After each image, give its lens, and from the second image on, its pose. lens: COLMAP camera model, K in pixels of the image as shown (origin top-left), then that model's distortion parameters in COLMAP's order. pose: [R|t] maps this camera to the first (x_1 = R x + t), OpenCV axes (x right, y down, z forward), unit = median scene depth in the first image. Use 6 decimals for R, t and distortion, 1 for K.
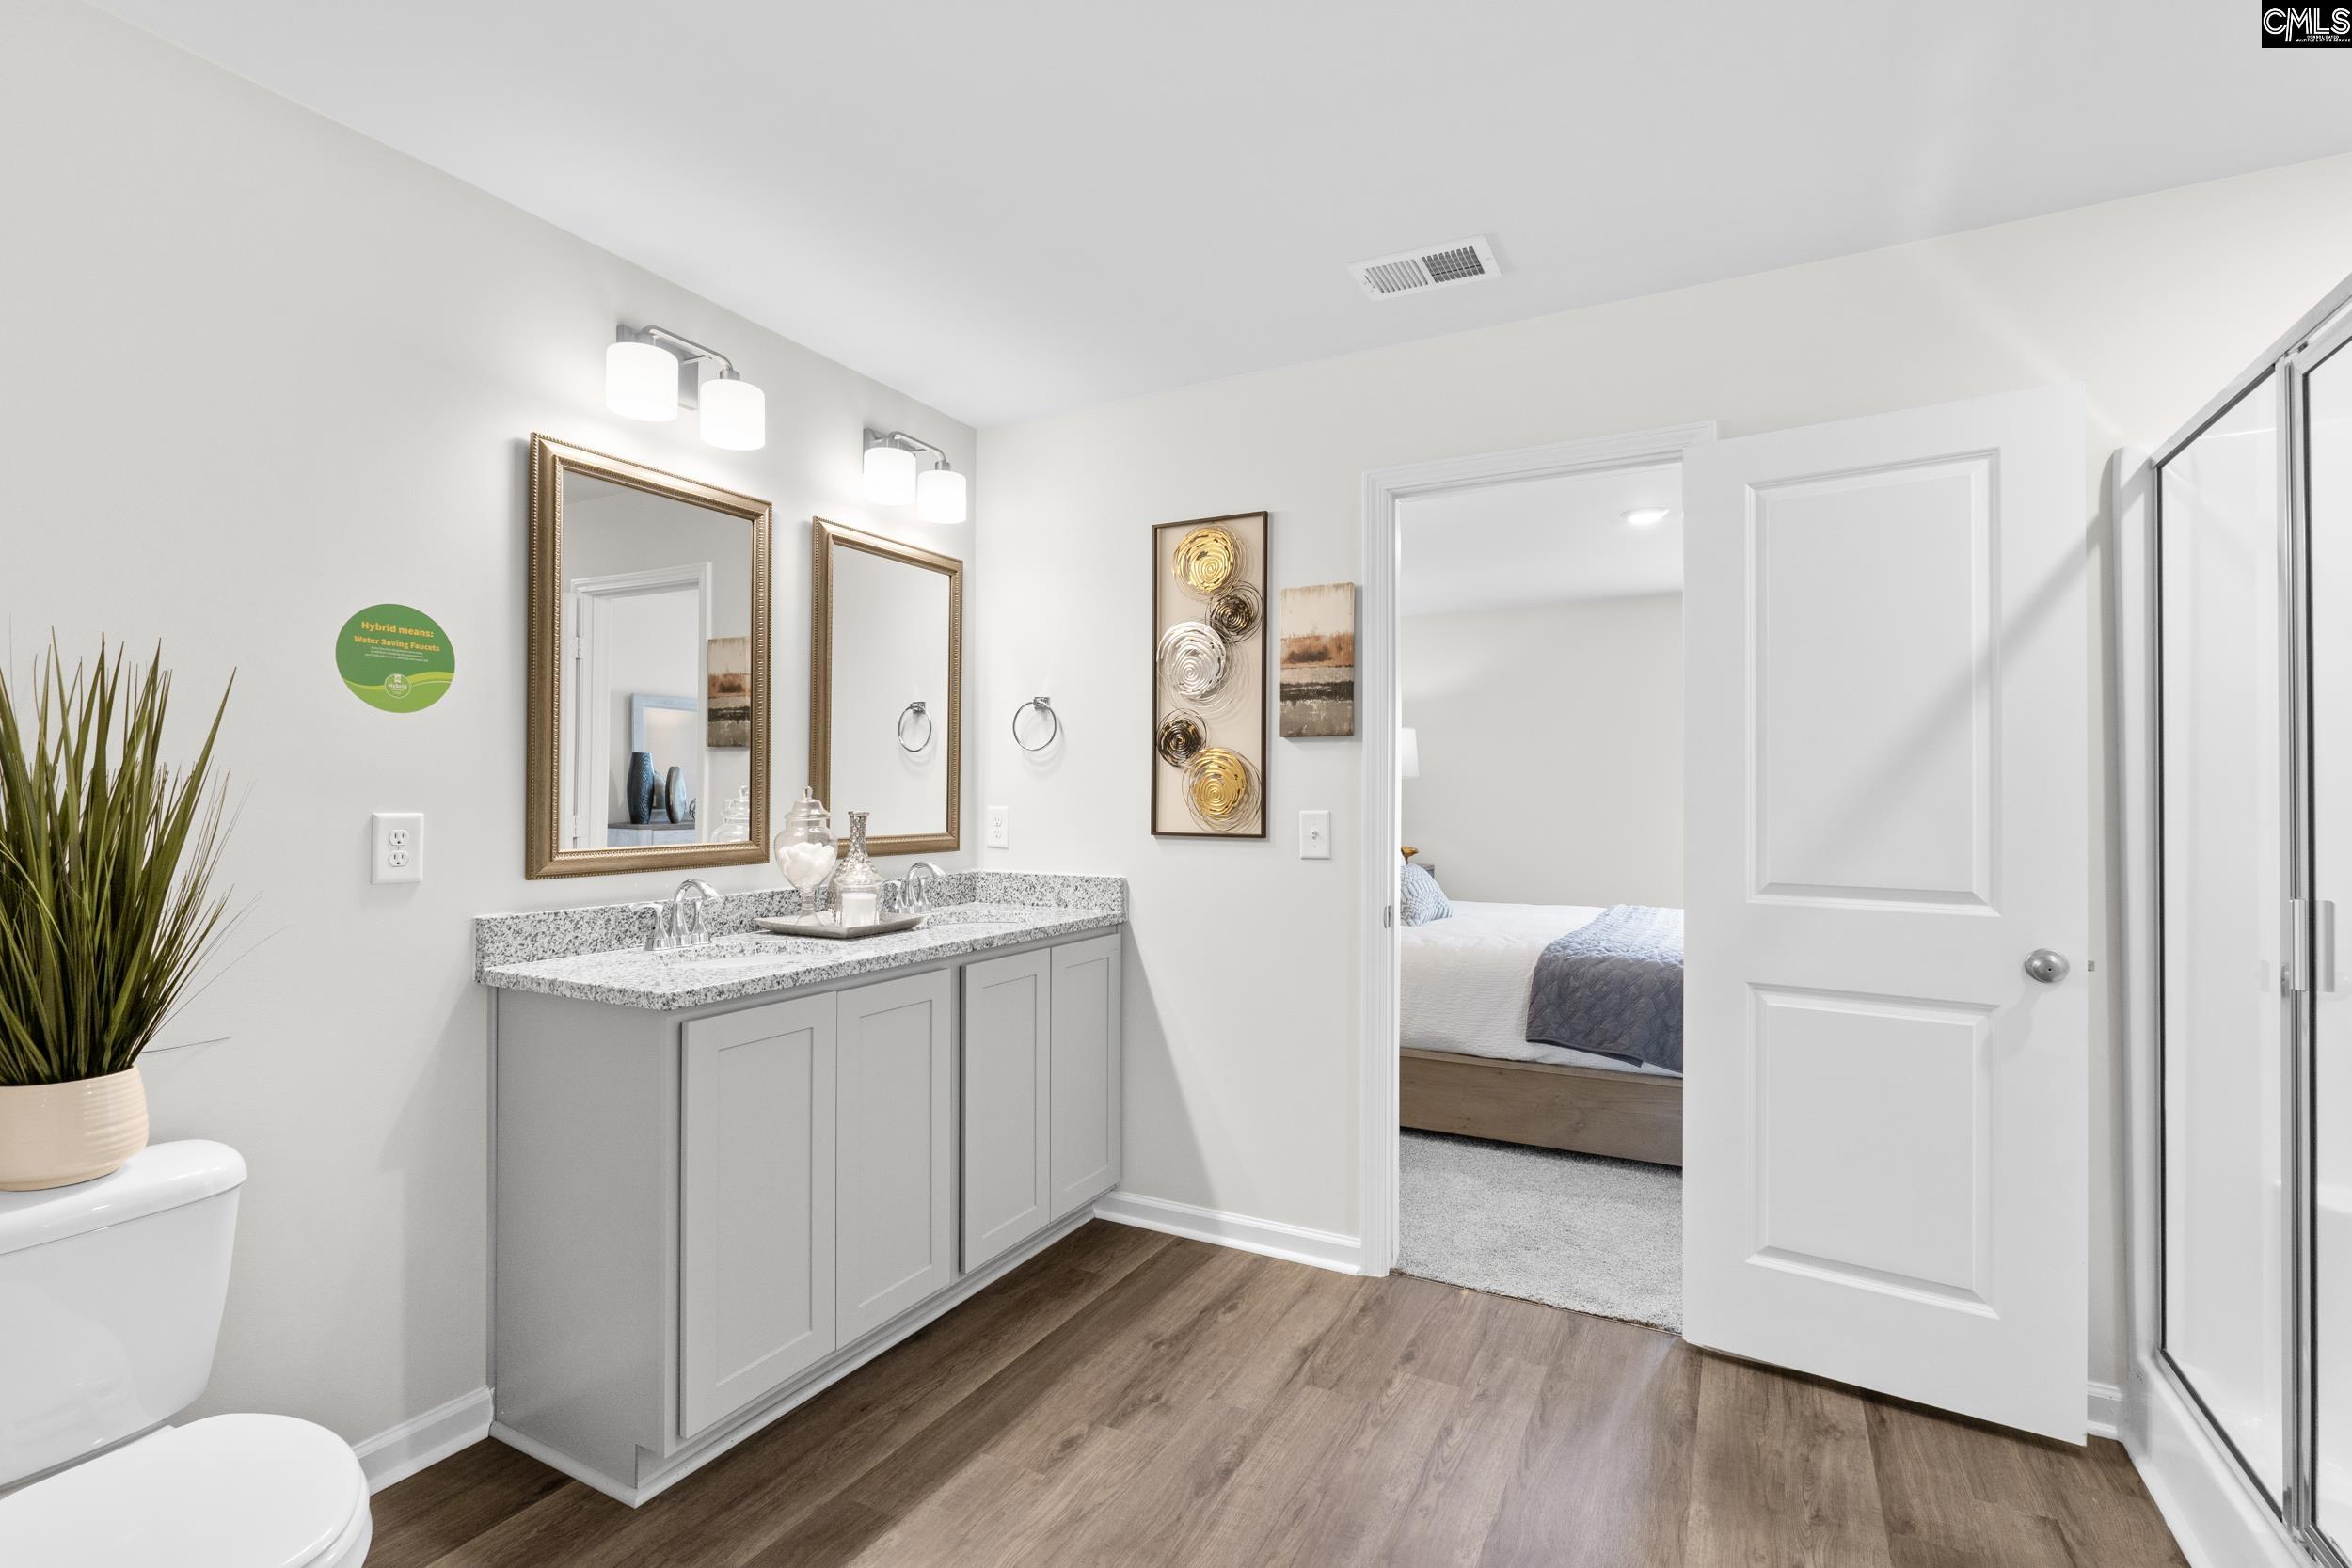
lens RADIAL K [[1081.5, 0, 1174.9], [0, 1081.5, 779.5], [0, 0, 1]] dist [-0.005080, -0.000174]
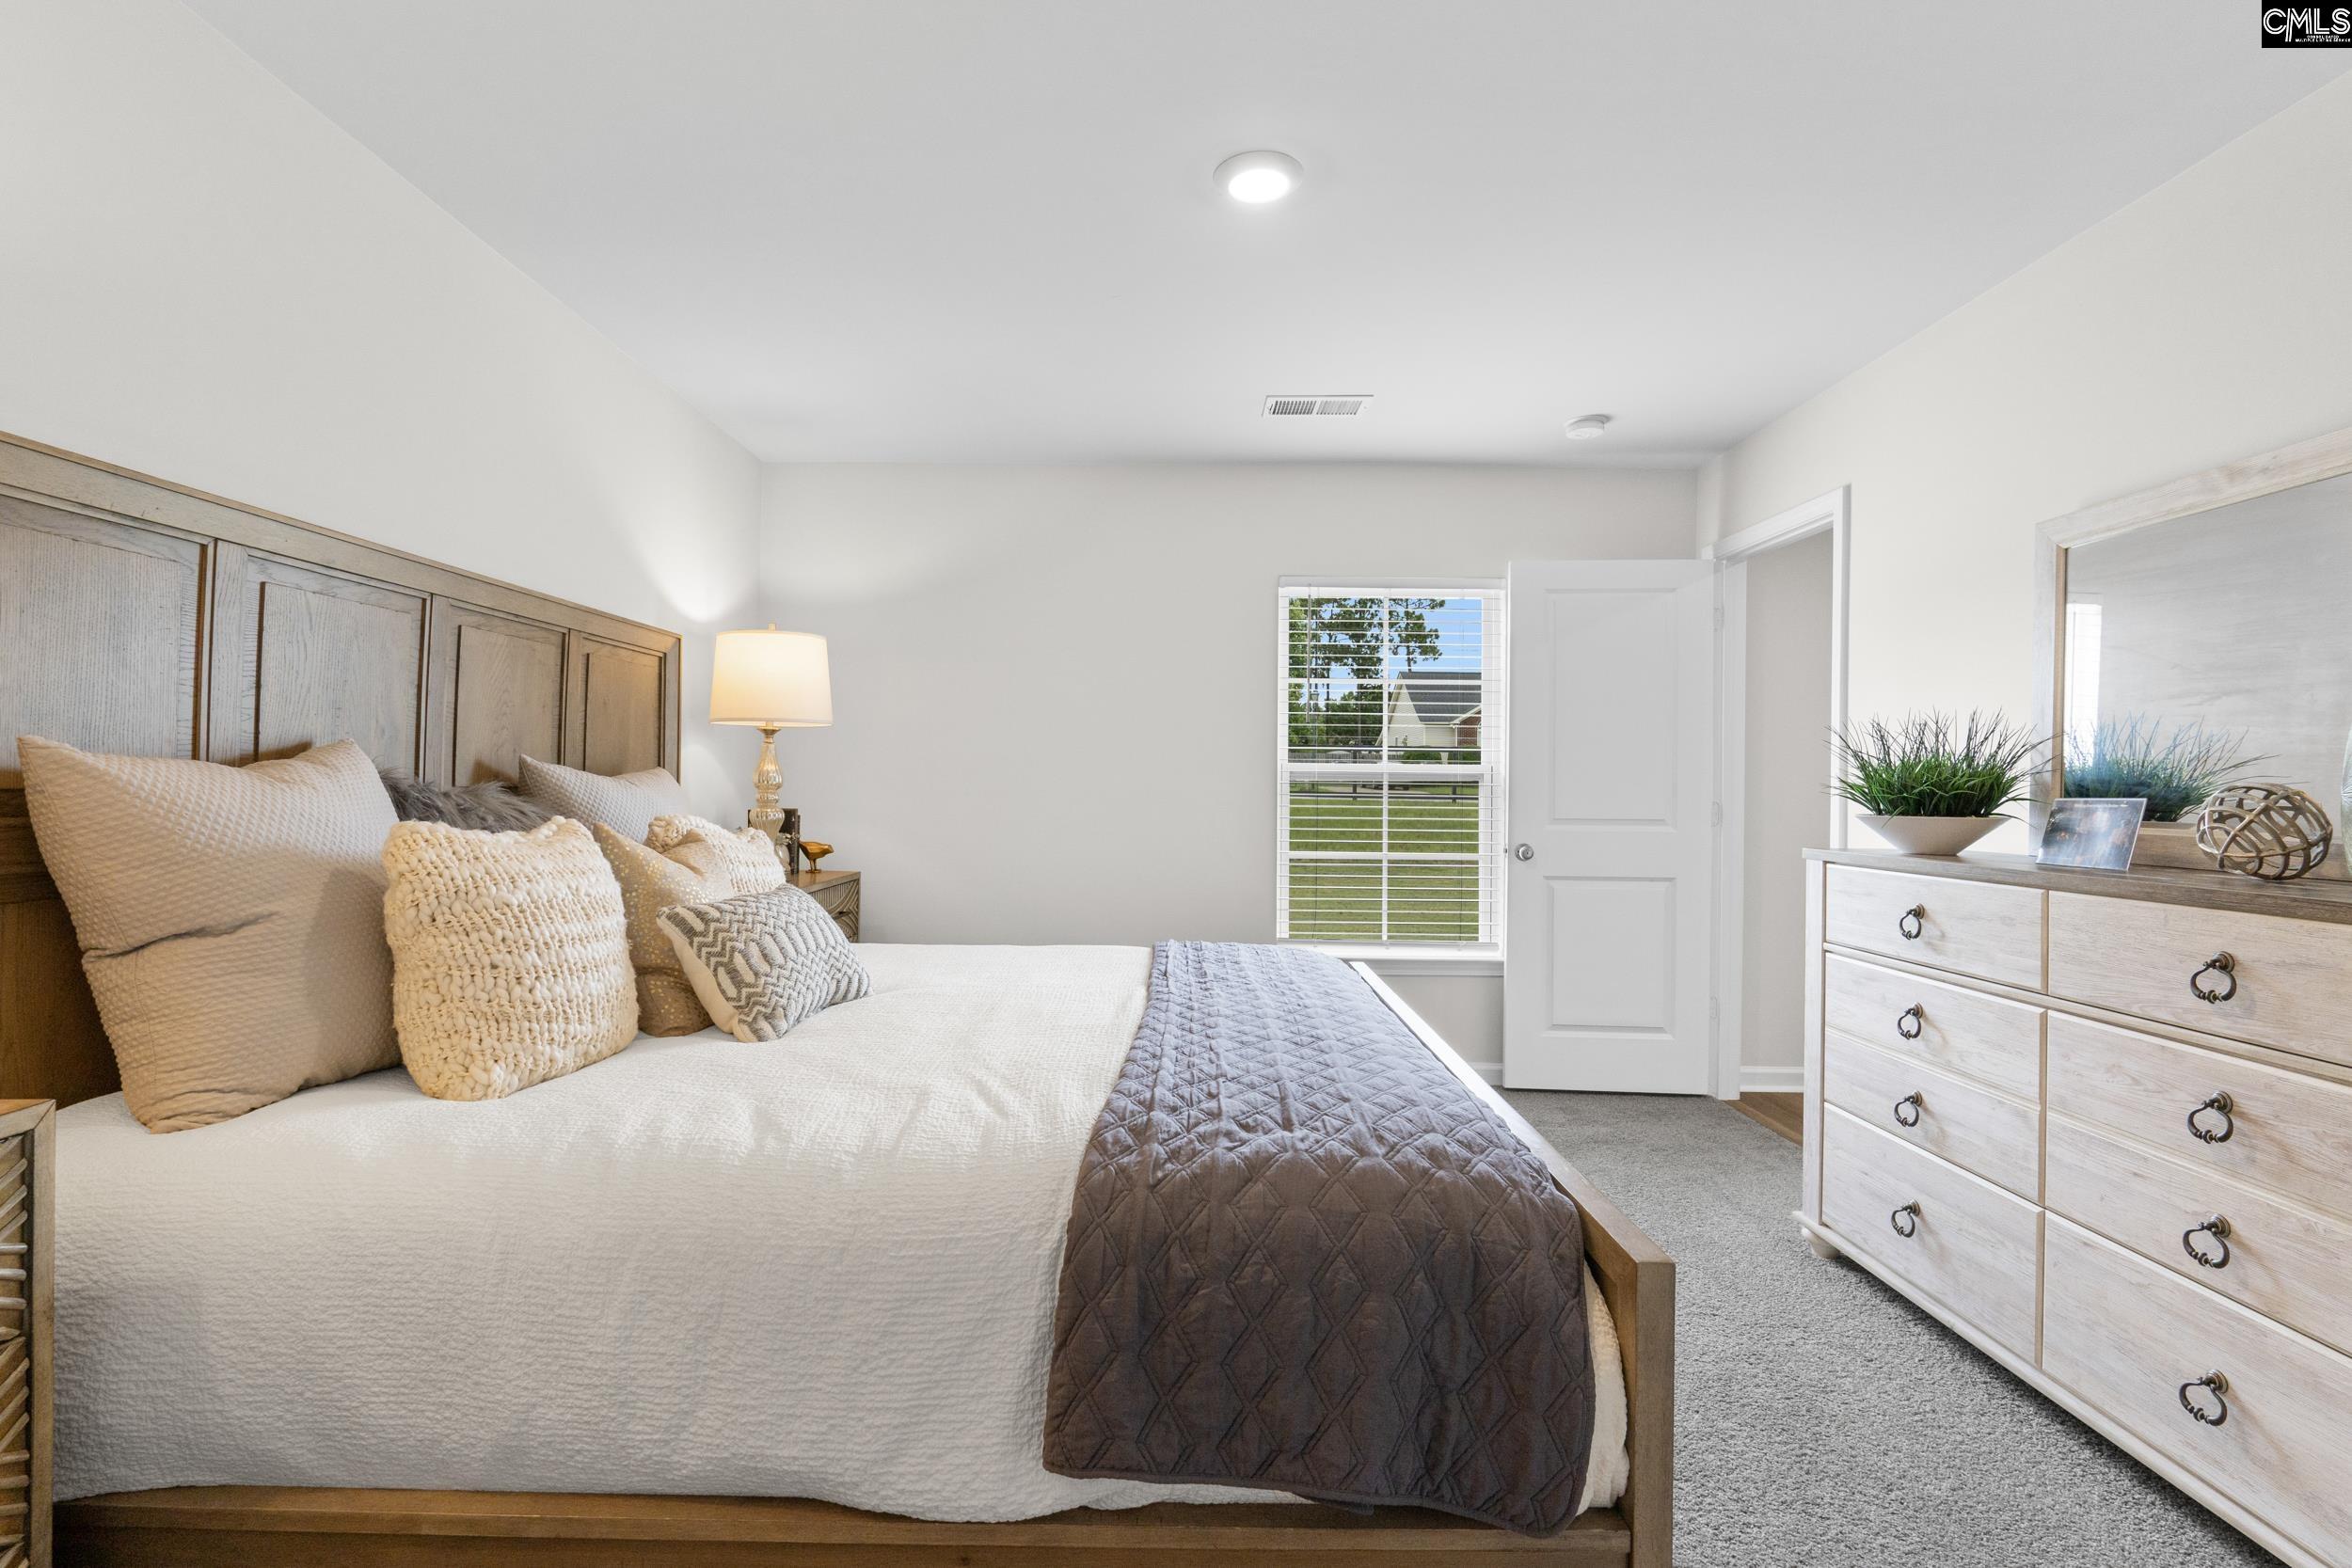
lens RADIAL K [[1081.5, 0, 1180.1], [0, 1081.5, 773.4], [0, 0, 1]] dist [-0.005080, -0.000174]
pose [[0.884831, 0.008118, 0.465842, 0.212057], [-0.012278, 0.999907, 0.005896, 0.034671], [-0.465751, -0.010937, 0.884848, 0.706425]]
